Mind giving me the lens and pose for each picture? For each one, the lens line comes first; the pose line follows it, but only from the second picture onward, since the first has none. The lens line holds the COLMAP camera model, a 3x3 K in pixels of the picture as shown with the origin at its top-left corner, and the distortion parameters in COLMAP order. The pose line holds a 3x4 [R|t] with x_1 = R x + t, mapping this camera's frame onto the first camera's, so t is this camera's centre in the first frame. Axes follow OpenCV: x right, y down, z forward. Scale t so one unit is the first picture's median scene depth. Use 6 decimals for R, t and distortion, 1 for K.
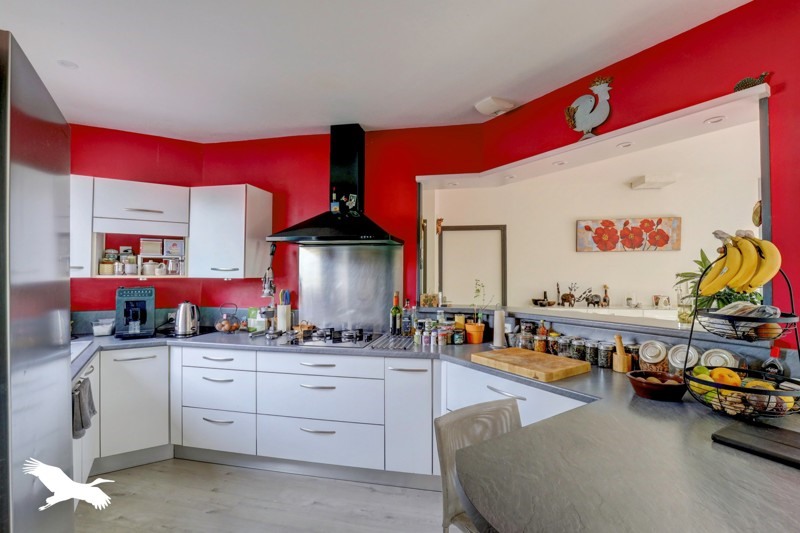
lens RADIAL K [[383.9, 0, 402.9], [0, 383.9, 269.6], [0, 0, 1]] dist [-0.020073, 0.003431]
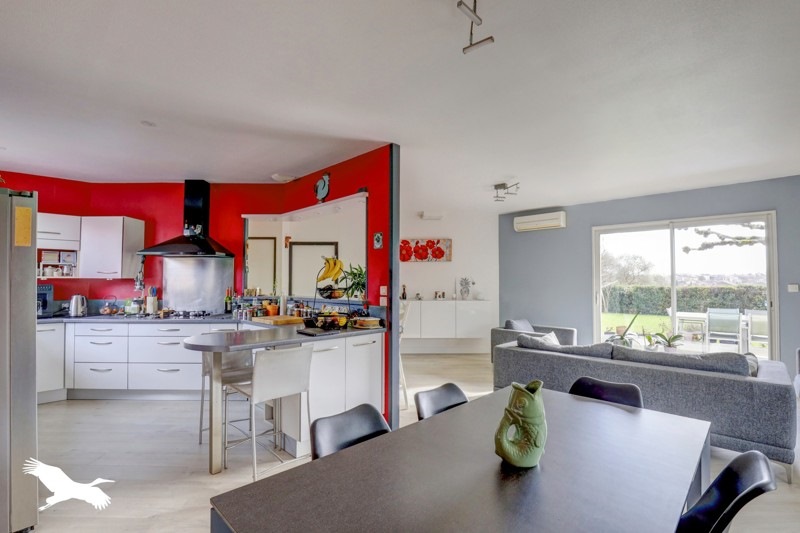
lens RADIAL K [[383.9, 0, 399.3], [0, 383.9, 271.5], [0, 0, 1]] dist [-0.020073, 0.003431]
pose [[0.979291, 0.002833, 0.202437, 0.349760], [-0.000114, 0.999910, -0.013441, 0.014943], [-0.202457, 0.013140, 0.979203, -0.680767]]
